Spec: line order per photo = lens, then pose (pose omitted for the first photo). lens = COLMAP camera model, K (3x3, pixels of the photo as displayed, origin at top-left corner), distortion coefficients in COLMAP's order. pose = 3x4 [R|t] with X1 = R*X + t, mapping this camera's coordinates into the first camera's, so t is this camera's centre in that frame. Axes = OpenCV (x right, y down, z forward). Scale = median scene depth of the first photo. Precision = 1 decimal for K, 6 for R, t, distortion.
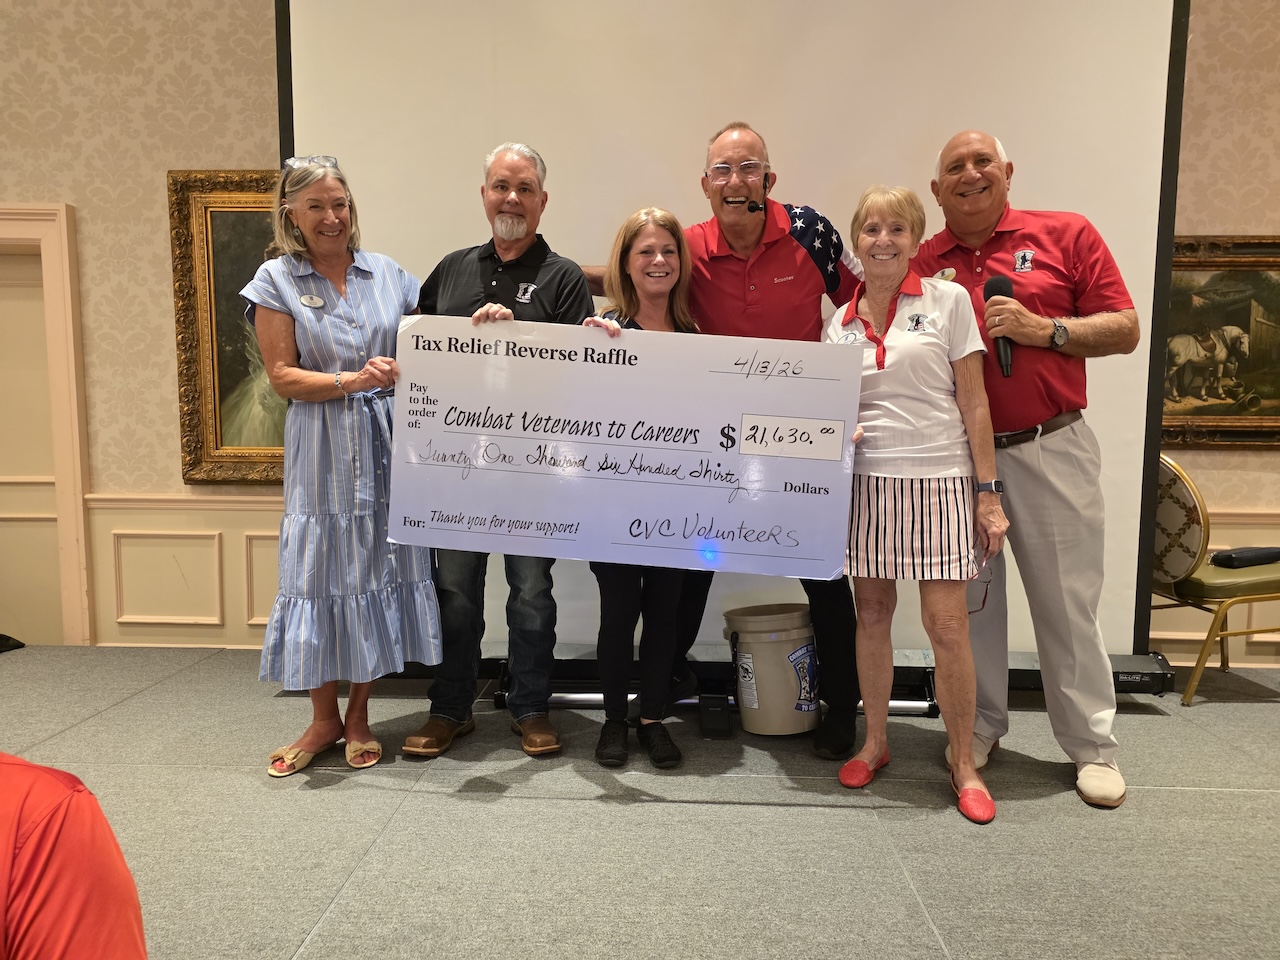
lens RADIAL K [[854.6, 0, 645.1], [0, 854.6, 491.9], [0, 0, 1]] dist [0.022628, -0.000439]
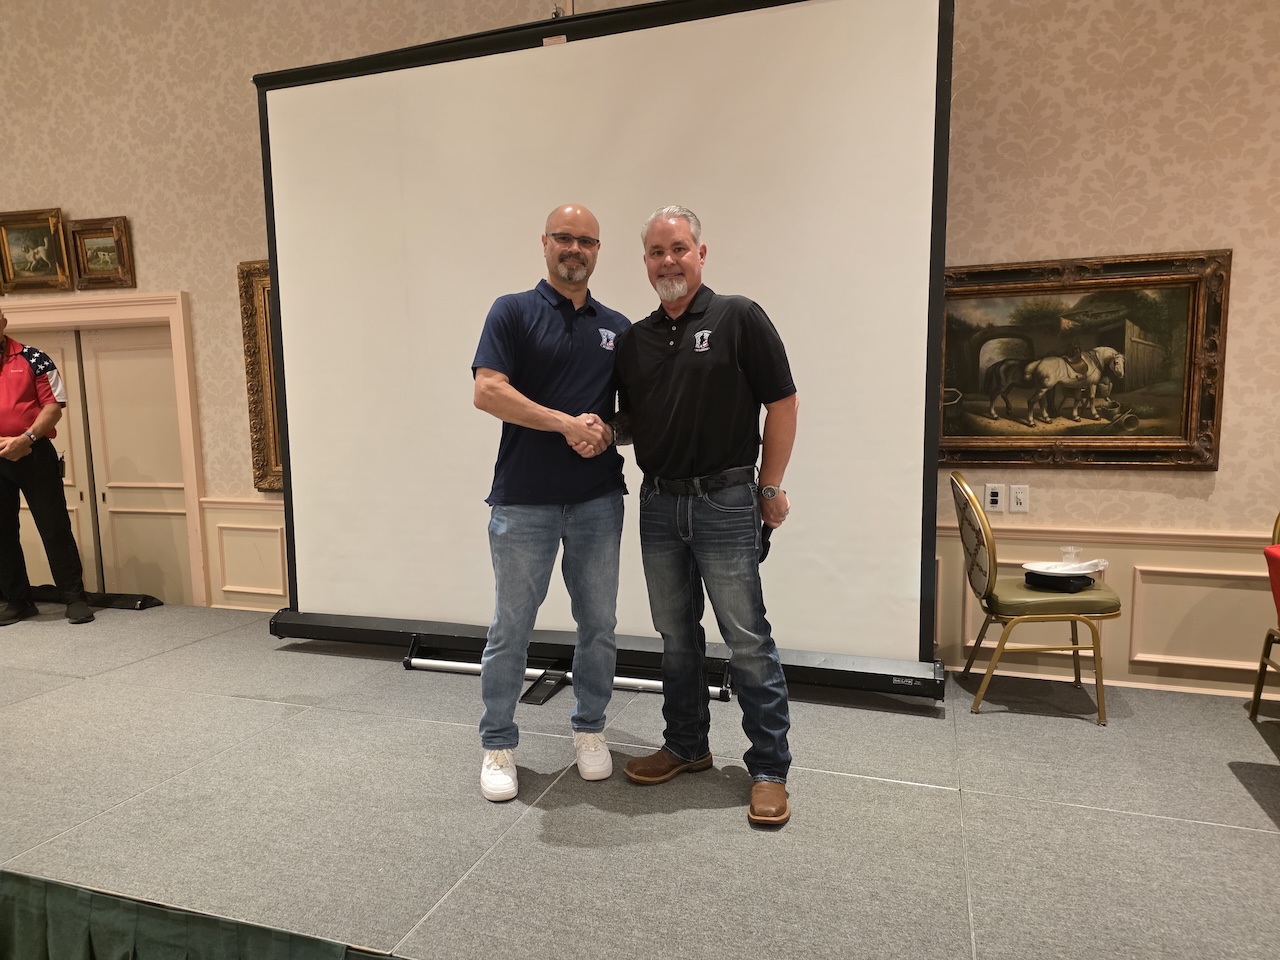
lens RADIAL K [[849.7, 0, 633.5], [0, 849.7, 498.2], [0, 0, 1]] dist [0.042433, -0.020092]
pose [[0.954683, 0.012913, -0.297343, 0.446822], [-0.004014, 0.999526, 0.030519, -0.043447], [0.297596, -0.027943, 0.954283, -0.119745]]
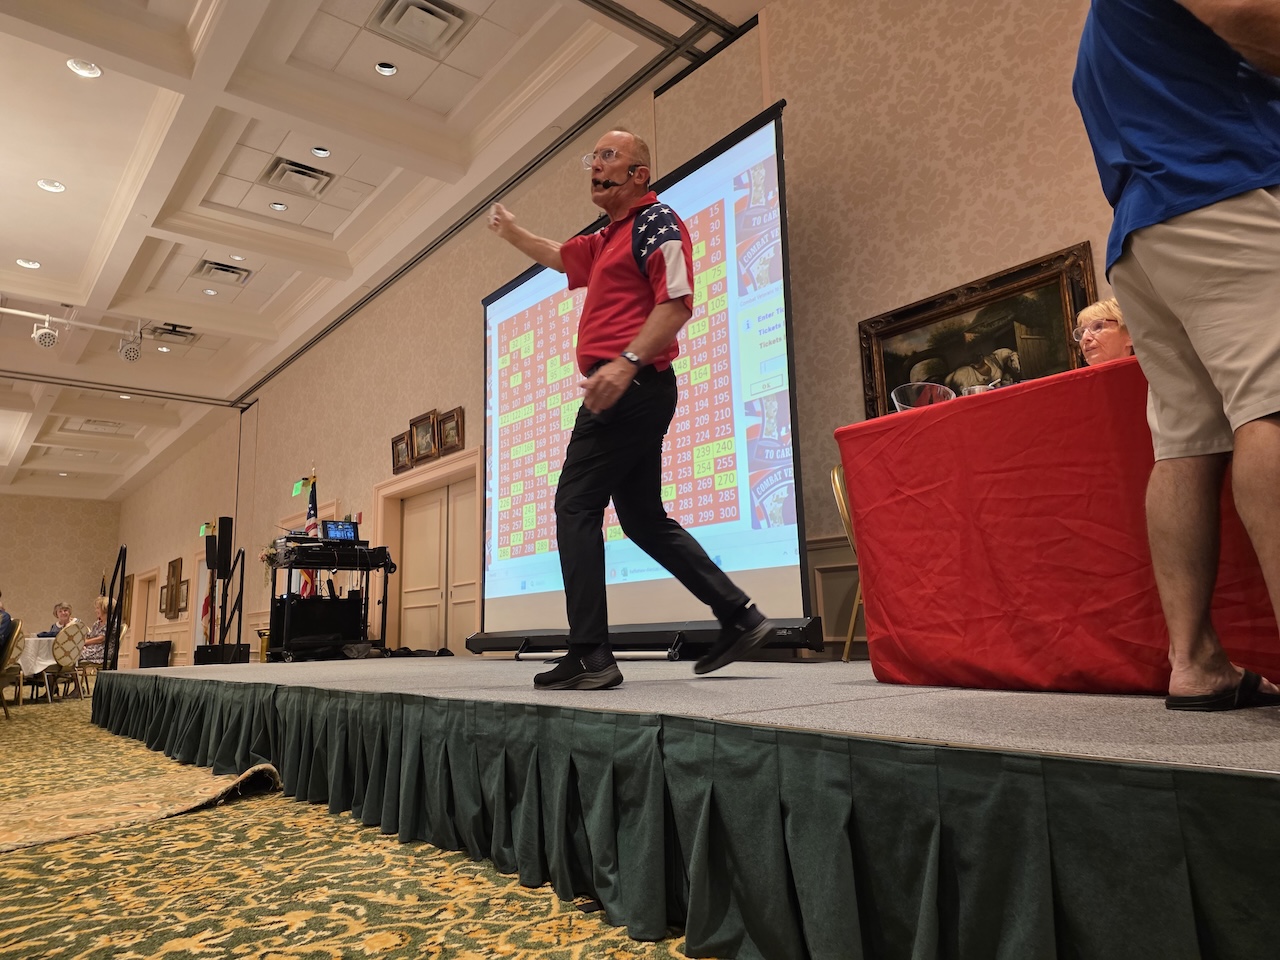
lens RADIAL K [[851.4, 0, 639.4], [0, 851.4, 481.2], [0, 0, 1]] dist [0.037022, -0.002416]
pose [[0.656229, -0.160984, -0.737189, 1.138015], [-0.030979, 0.970405, -0.239489, 0.247735], [0.753926, 0.179997, 0.631821, -0.018429]]
